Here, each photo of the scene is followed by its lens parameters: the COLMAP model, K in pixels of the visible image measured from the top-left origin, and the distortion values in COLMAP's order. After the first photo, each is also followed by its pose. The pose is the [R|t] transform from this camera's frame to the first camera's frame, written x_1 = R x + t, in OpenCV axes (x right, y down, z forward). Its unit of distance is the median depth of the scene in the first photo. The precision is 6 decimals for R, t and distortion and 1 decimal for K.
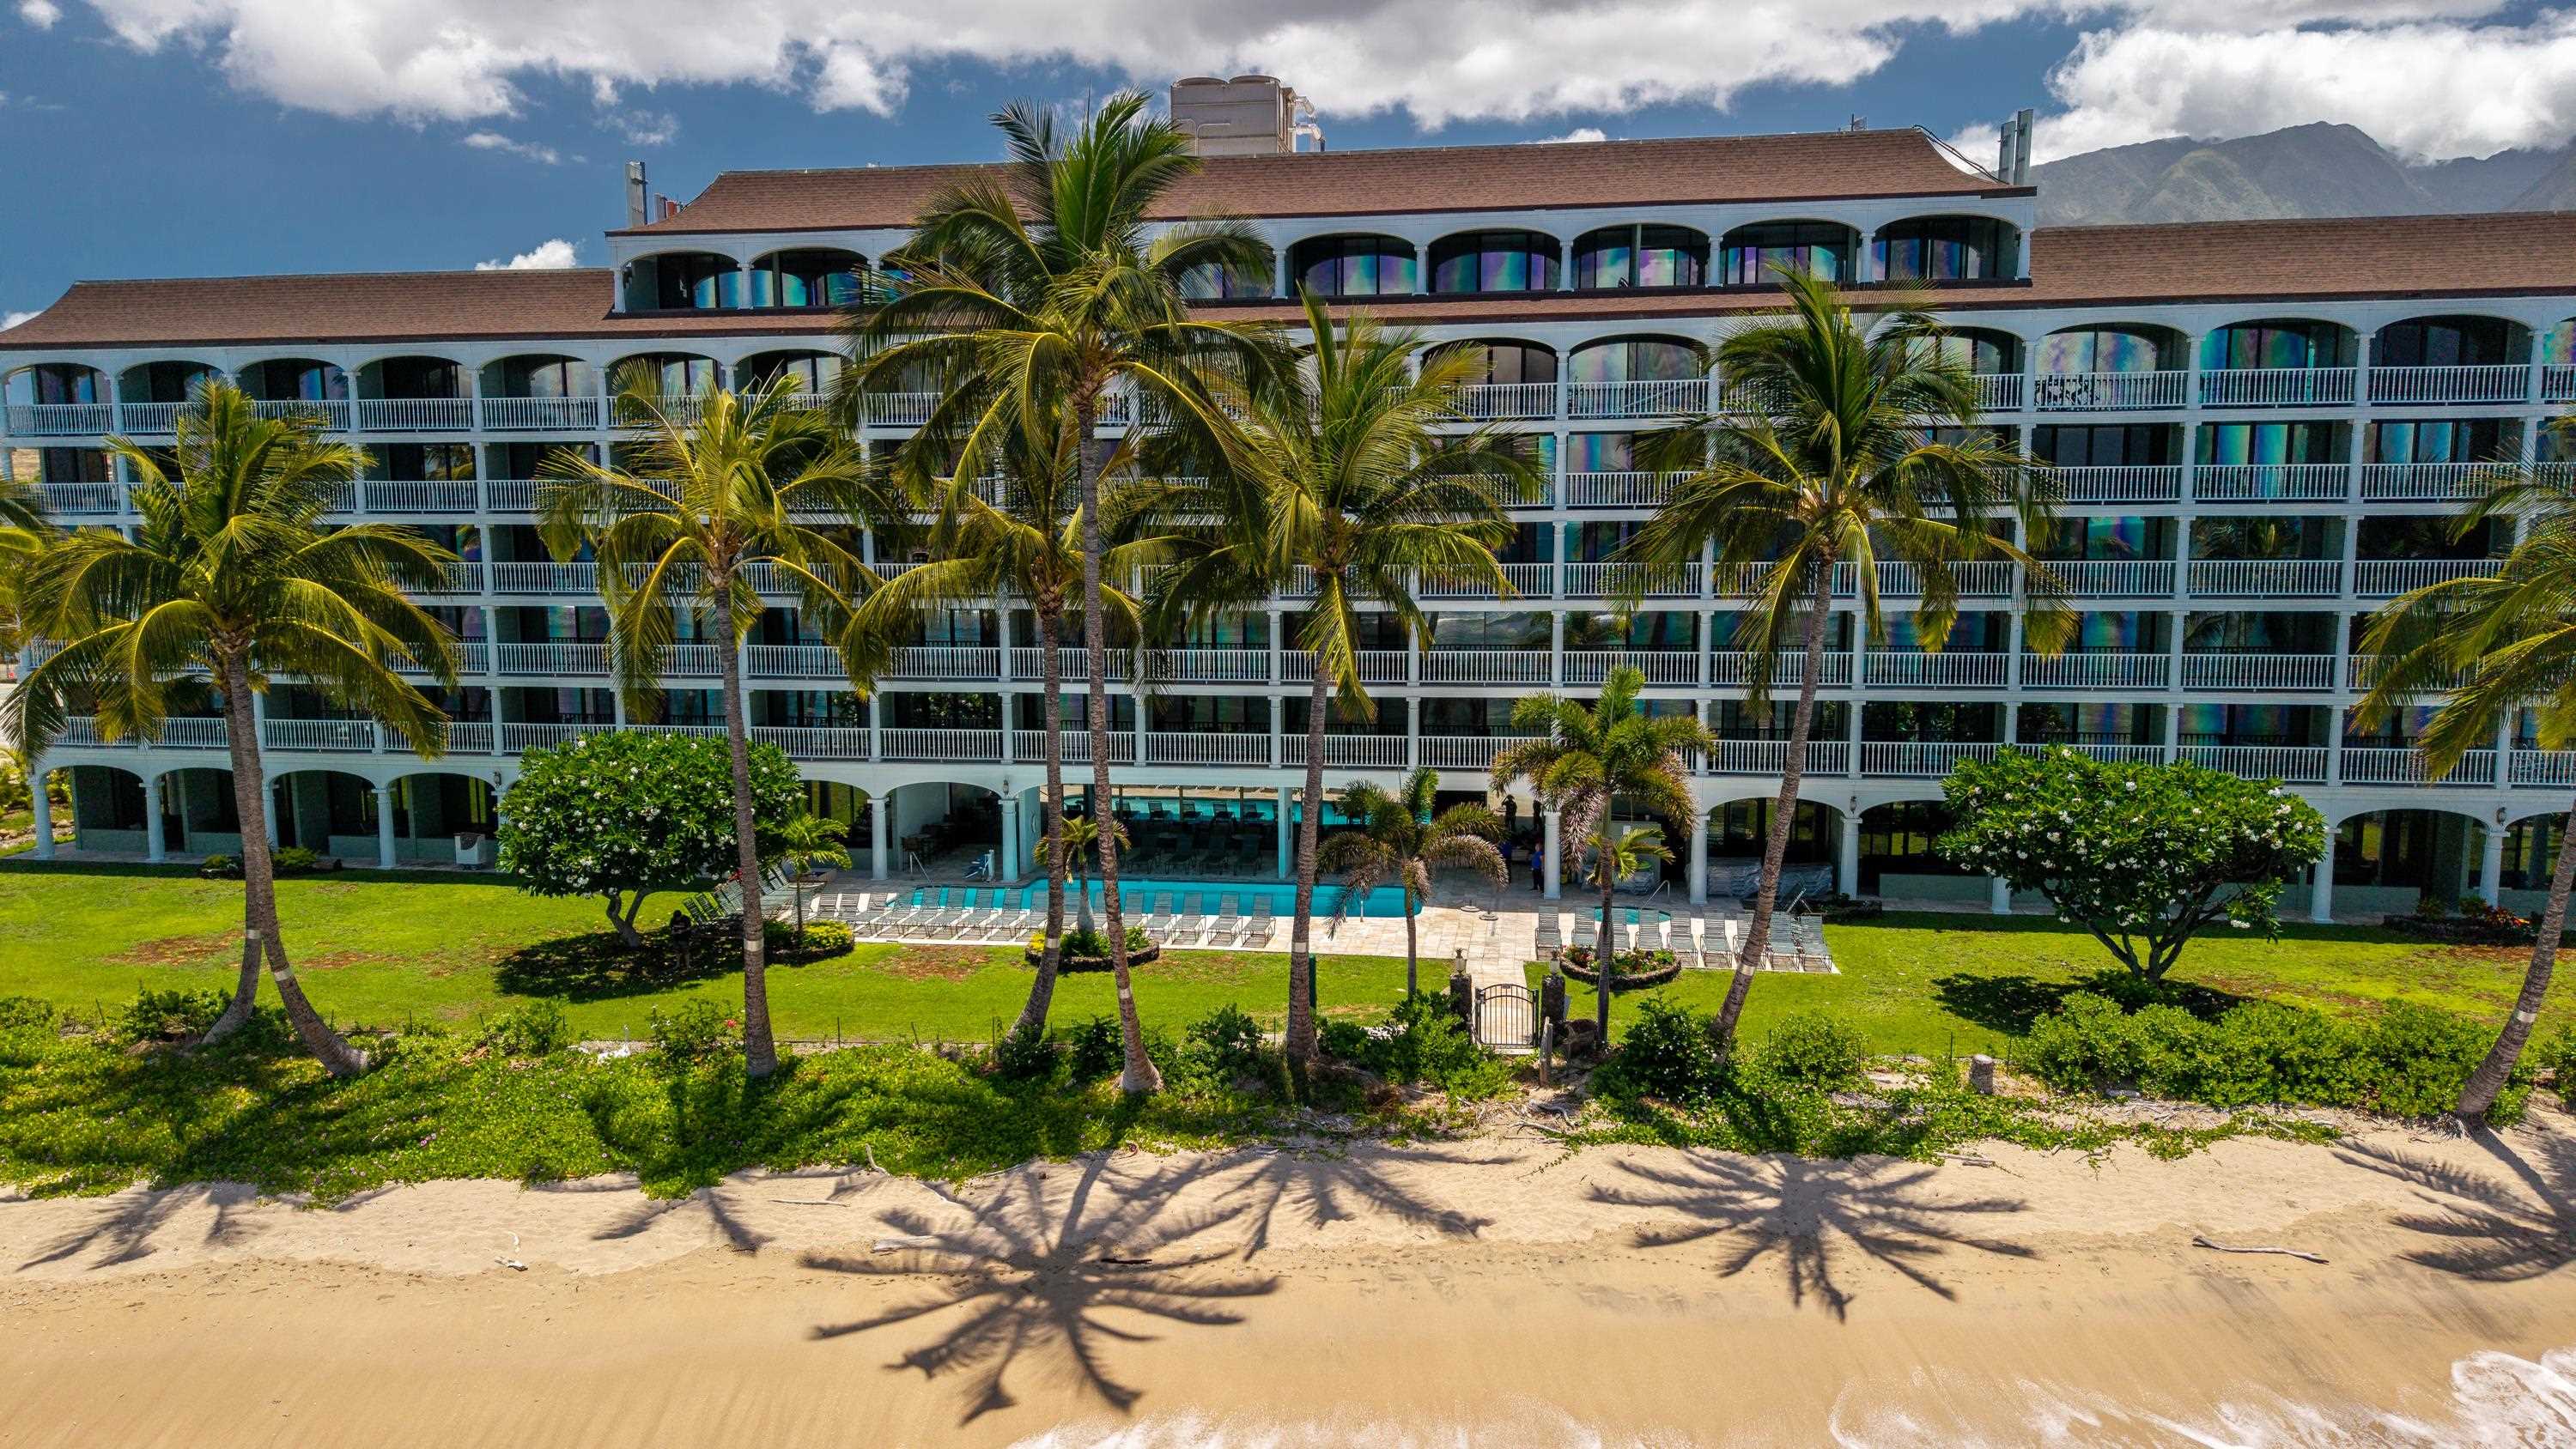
lens RADIAL K [[1690.9, 0, 1288.0], [0, 1690.9, 724.5], [0, 0, 1]] dist [0.015056, -0.004084]
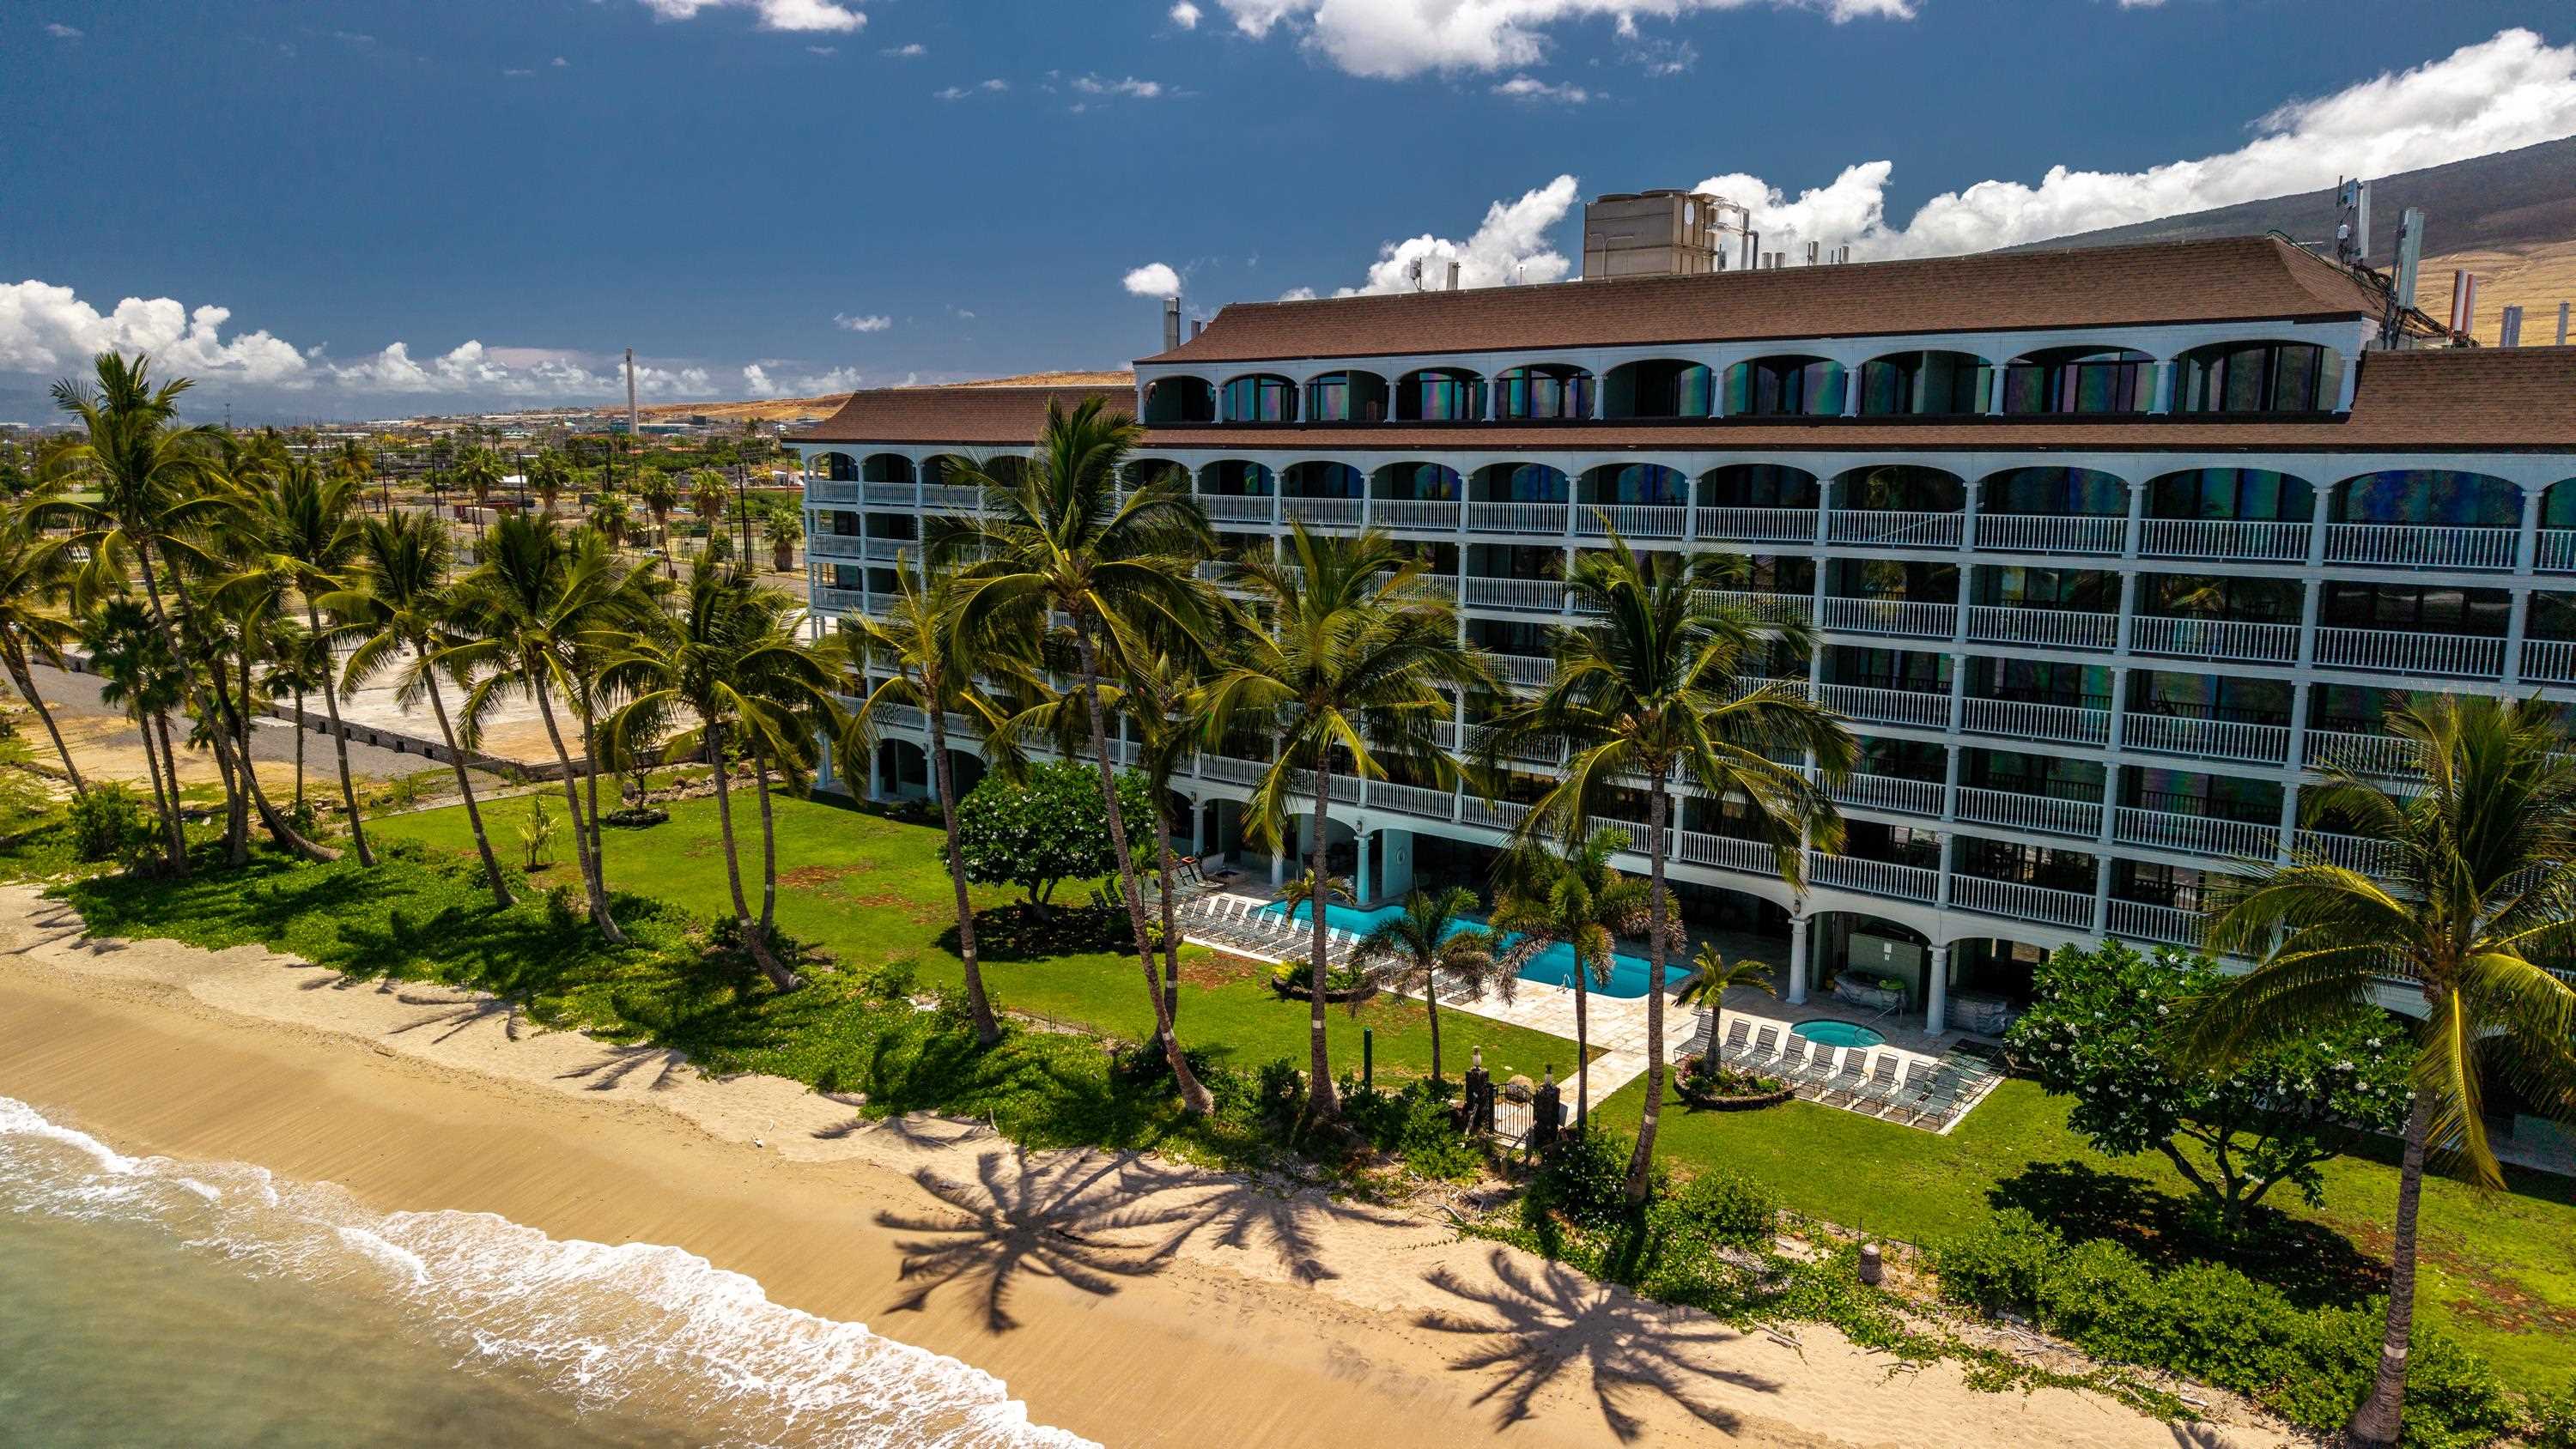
lens RADIAL K [[1690.9, 0, 1288.0], [0, 1690.9, 724.5], [0, 0, 1]] dist [0.015056, -0.004084]
pose [[0.858466, 0.091663, -0.504613, 0.628430], [-0.072472, 0.995707, 0.057579, -0.165041], [0.507725, -0.012859, 0.861423, -0.076648]]
